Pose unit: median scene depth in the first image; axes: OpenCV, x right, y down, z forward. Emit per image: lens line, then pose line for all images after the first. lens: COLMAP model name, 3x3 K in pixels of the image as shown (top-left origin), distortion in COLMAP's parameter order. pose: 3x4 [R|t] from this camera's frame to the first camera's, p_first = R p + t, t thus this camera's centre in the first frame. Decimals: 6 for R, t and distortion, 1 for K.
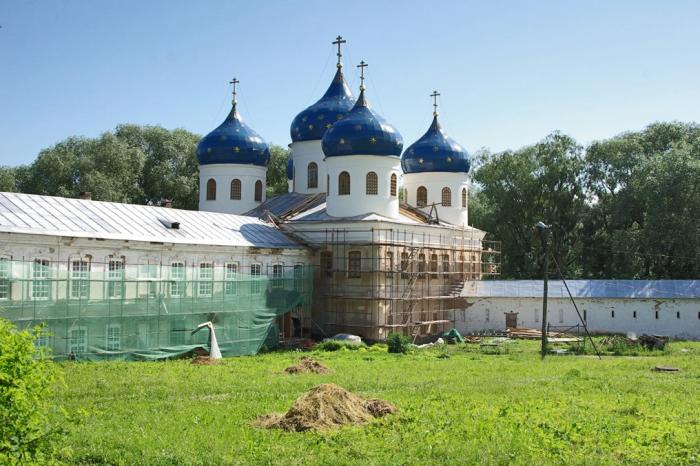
lens RADIAL K [[902.8, 0, 350.0], [0, 902.8, 233.0], [0, 0, 1]] dist [-0.232149, 0.030966]
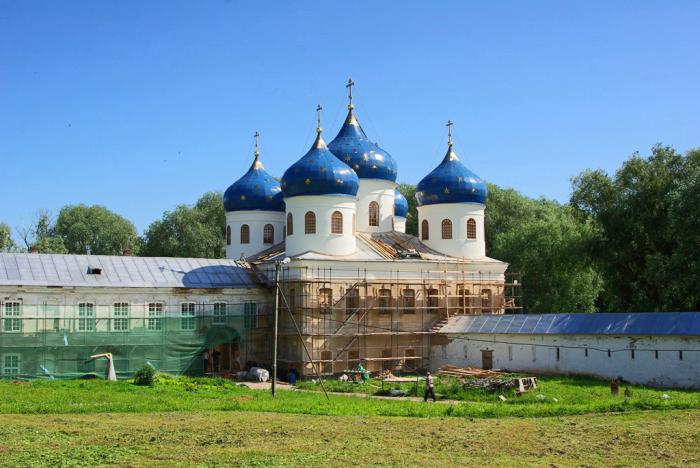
lens RADIAL K [[902.8, 0, 350.0], [0, 902.8, 234.0], [0, 0, 1]] dist [-0.232149, 0.030966]
pose [[0.861391, -0.054515, -0.505008, 0.587631], [0.036071, 0.998279, -0.046237, 0.007132], [0.506659, 0.021612, 0.861875, 0.131353]]
